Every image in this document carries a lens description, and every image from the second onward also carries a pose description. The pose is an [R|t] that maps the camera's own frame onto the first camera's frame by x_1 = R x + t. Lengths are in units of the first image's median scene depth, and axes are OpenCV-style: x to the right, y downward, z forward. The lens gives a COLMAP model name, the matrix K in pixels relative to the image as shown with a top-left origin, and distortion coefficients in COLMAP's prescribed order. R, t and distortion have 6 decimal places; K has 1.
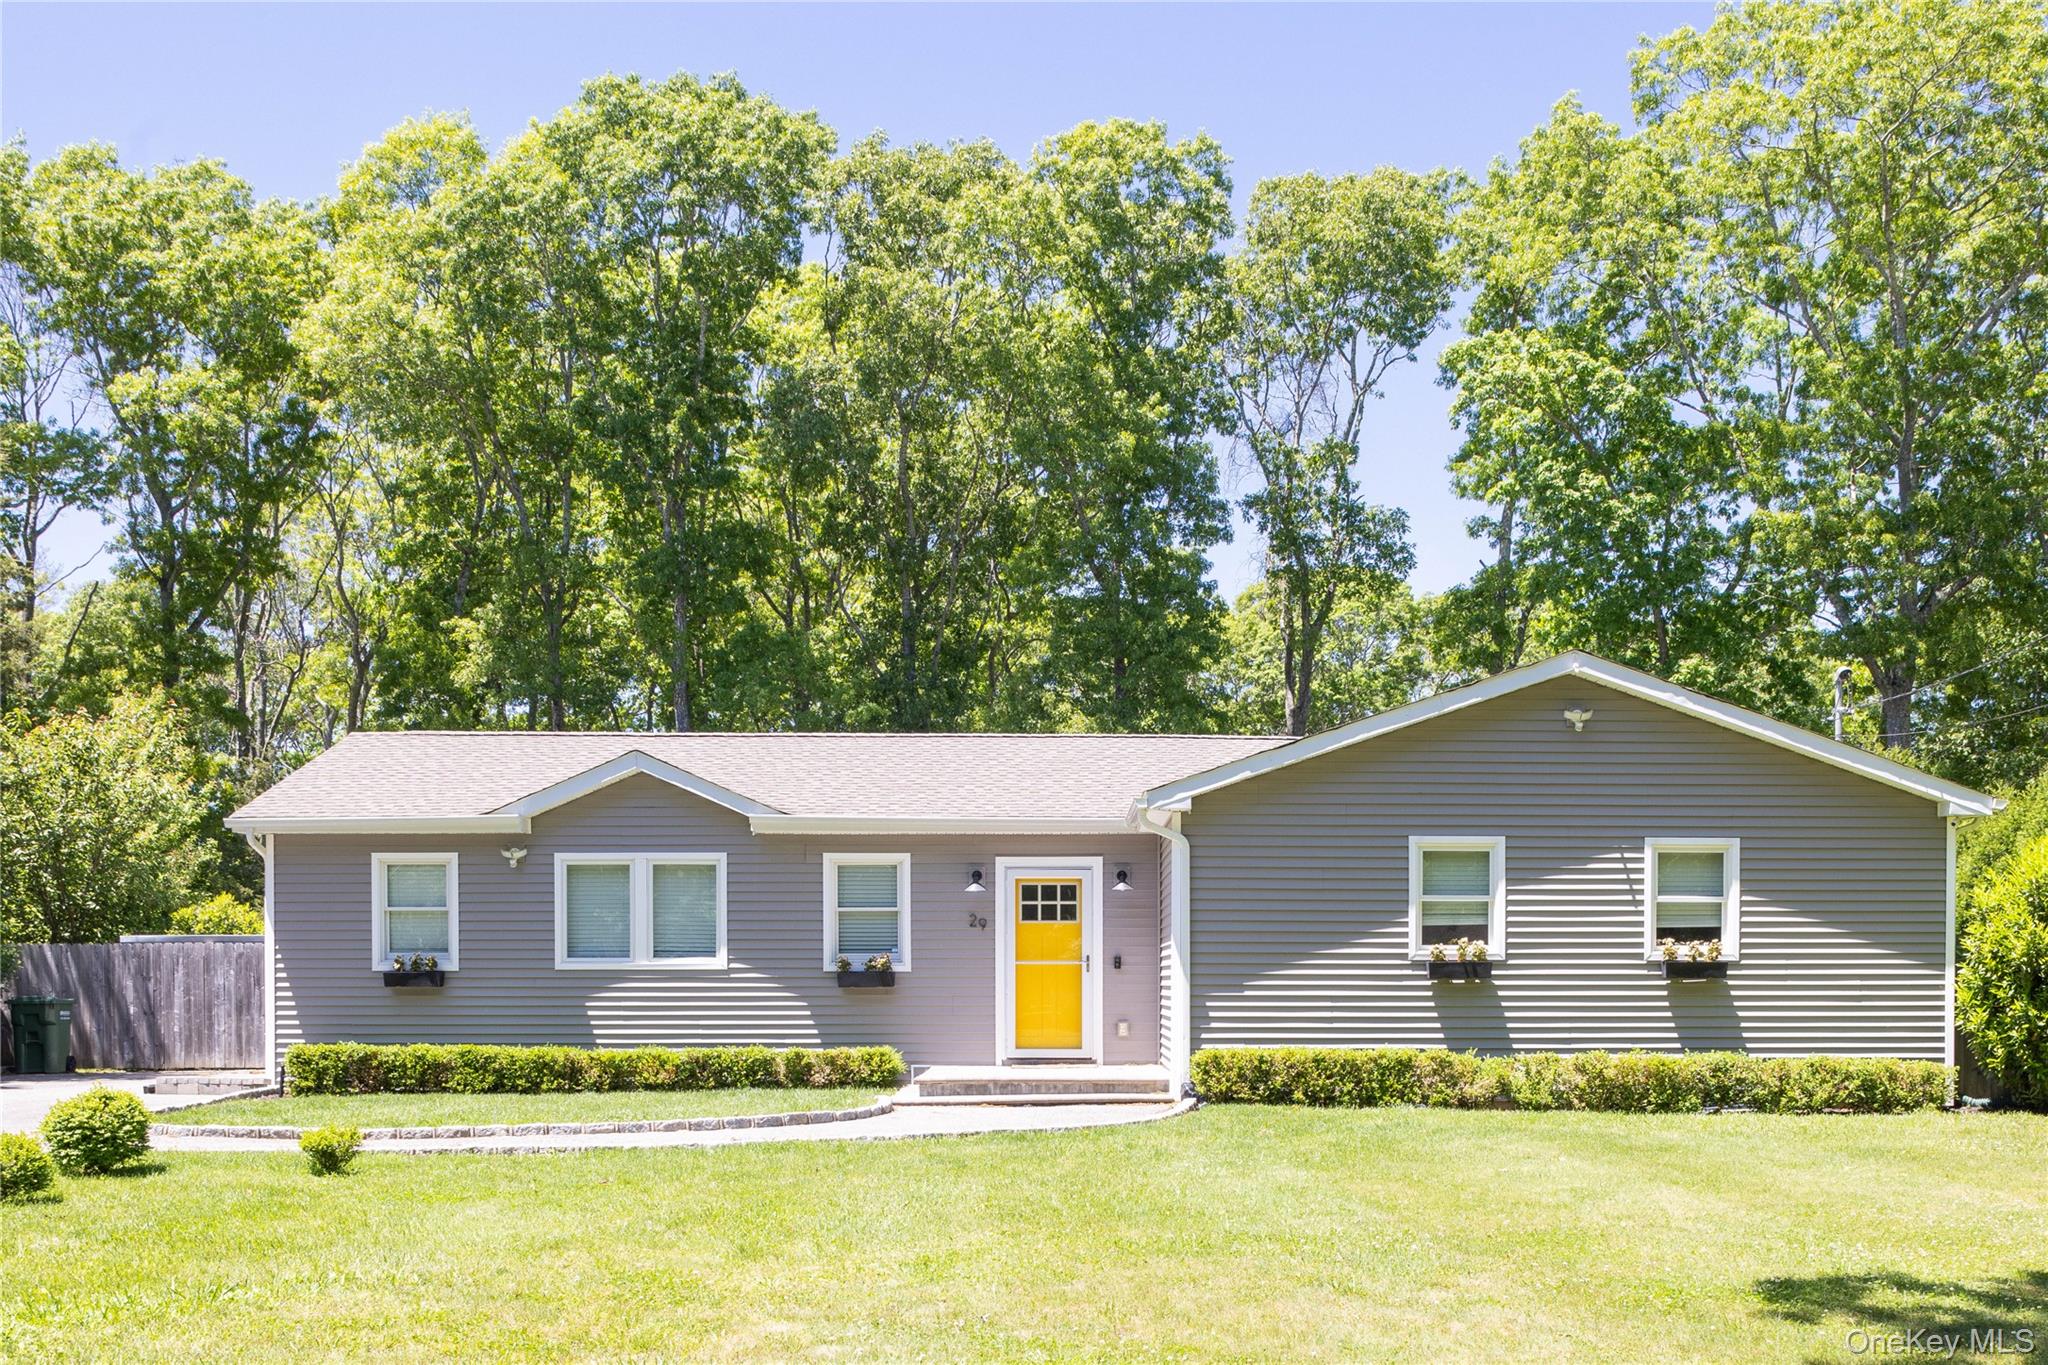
lens RADIAL K [[3836.5, 0, 1024.0], [0, 3836.5, 682.5], [0, 0, 1]] dist [-0.007228, 0.158066]
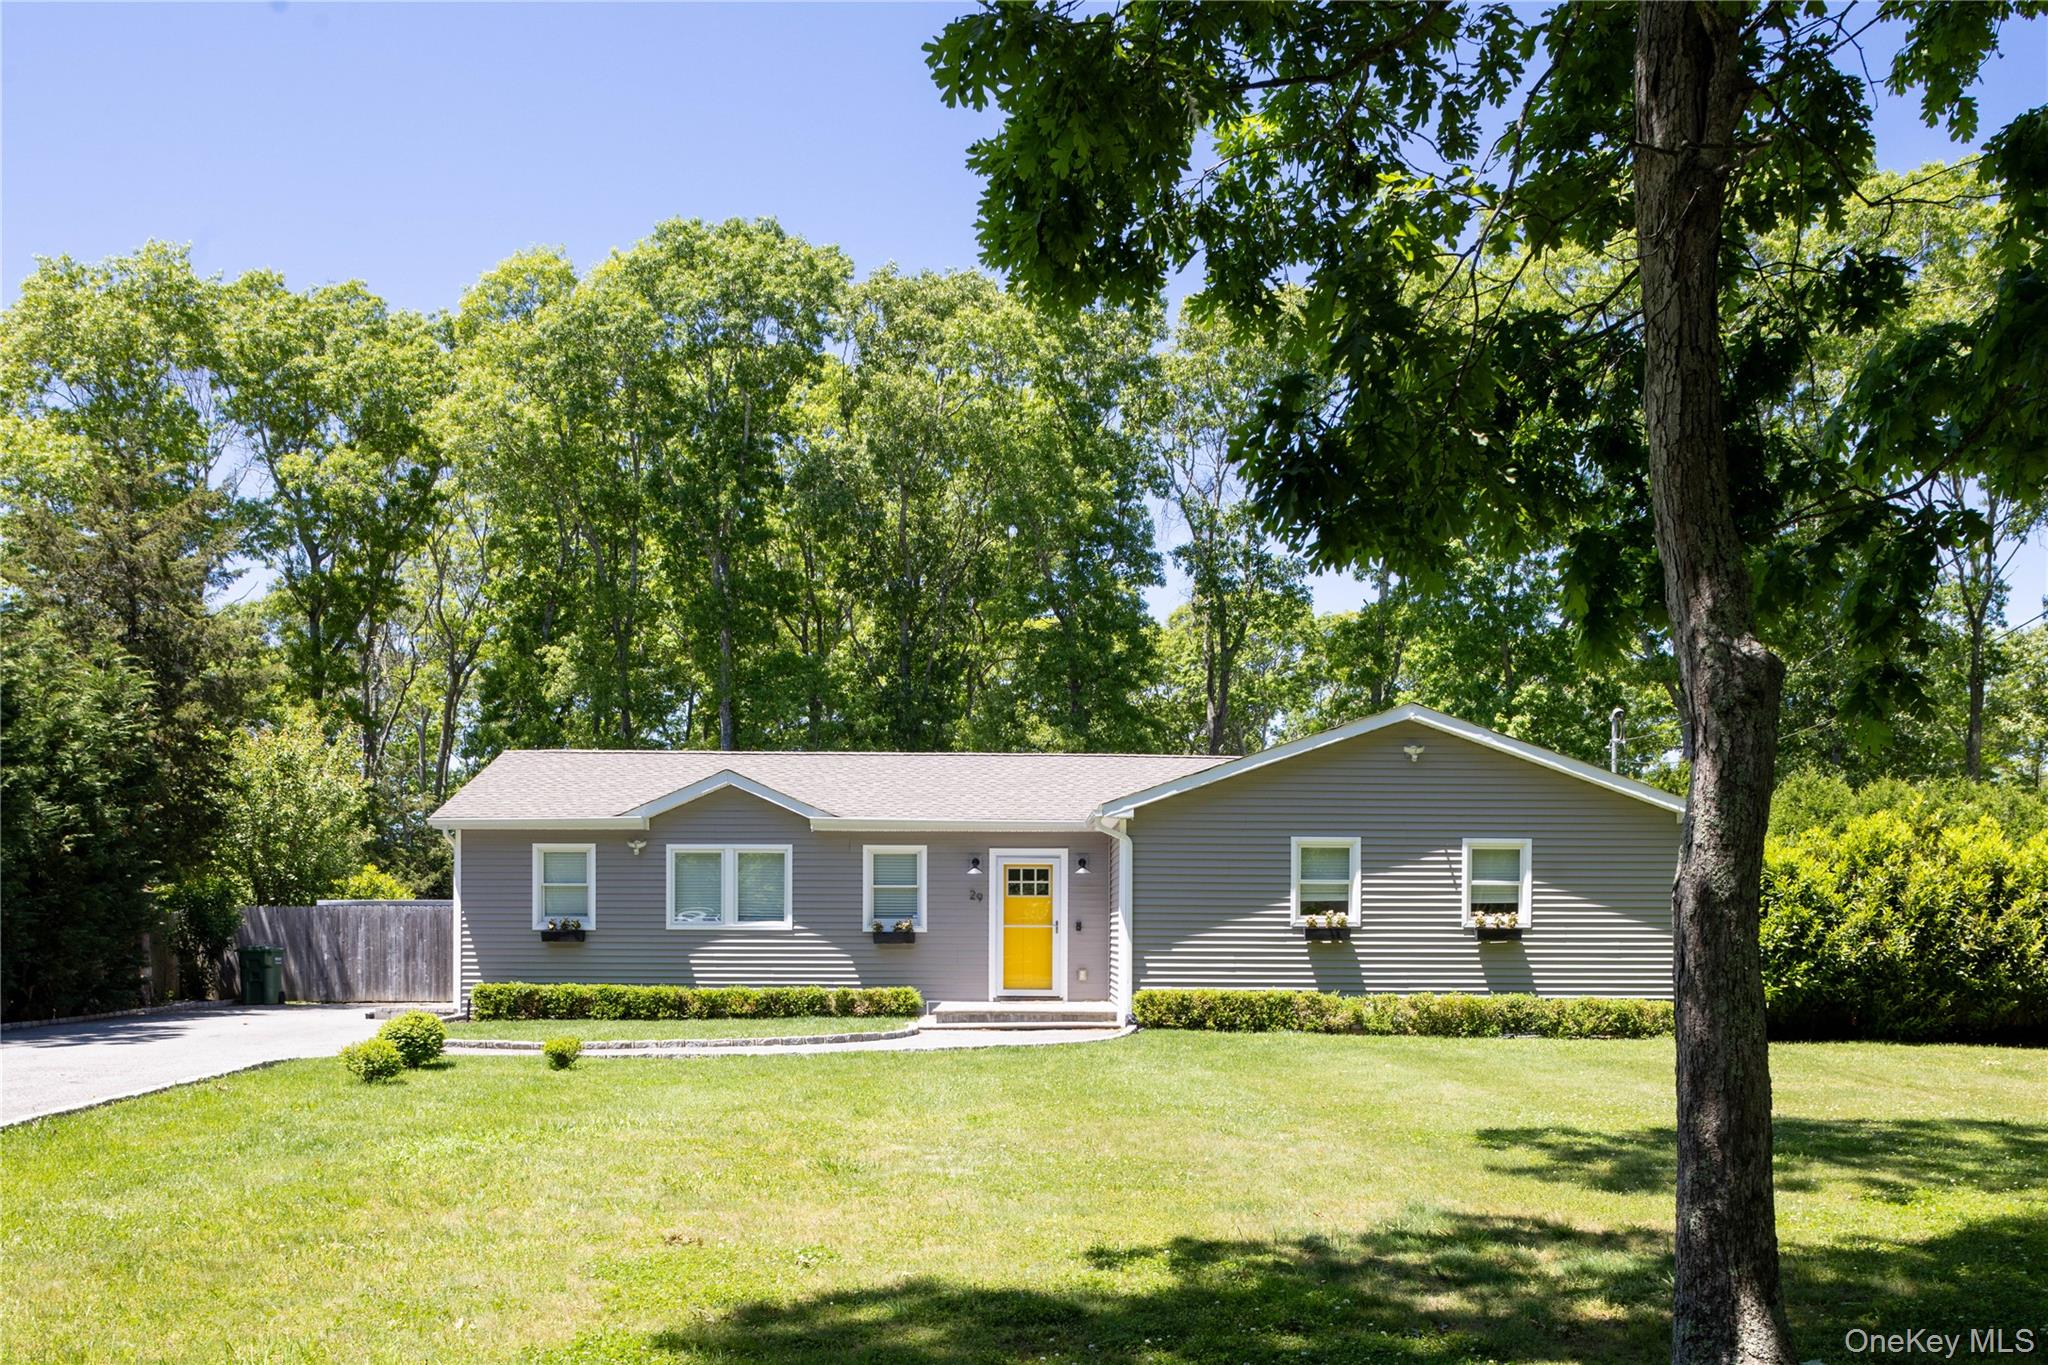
lens RADIAL K [[3836.5, 0, 1024.0], [0, 3836.5, 682.5], [0, 0, 1]] dist [-0.007228, 0.158066]
pose [[0.999827, 0.006002, 0.017609, -0.019460], [-0.006257, 0.999876, 0.014467, -0.033028], [-0.017520, -0.014575, 0.999740, -0.358786]]
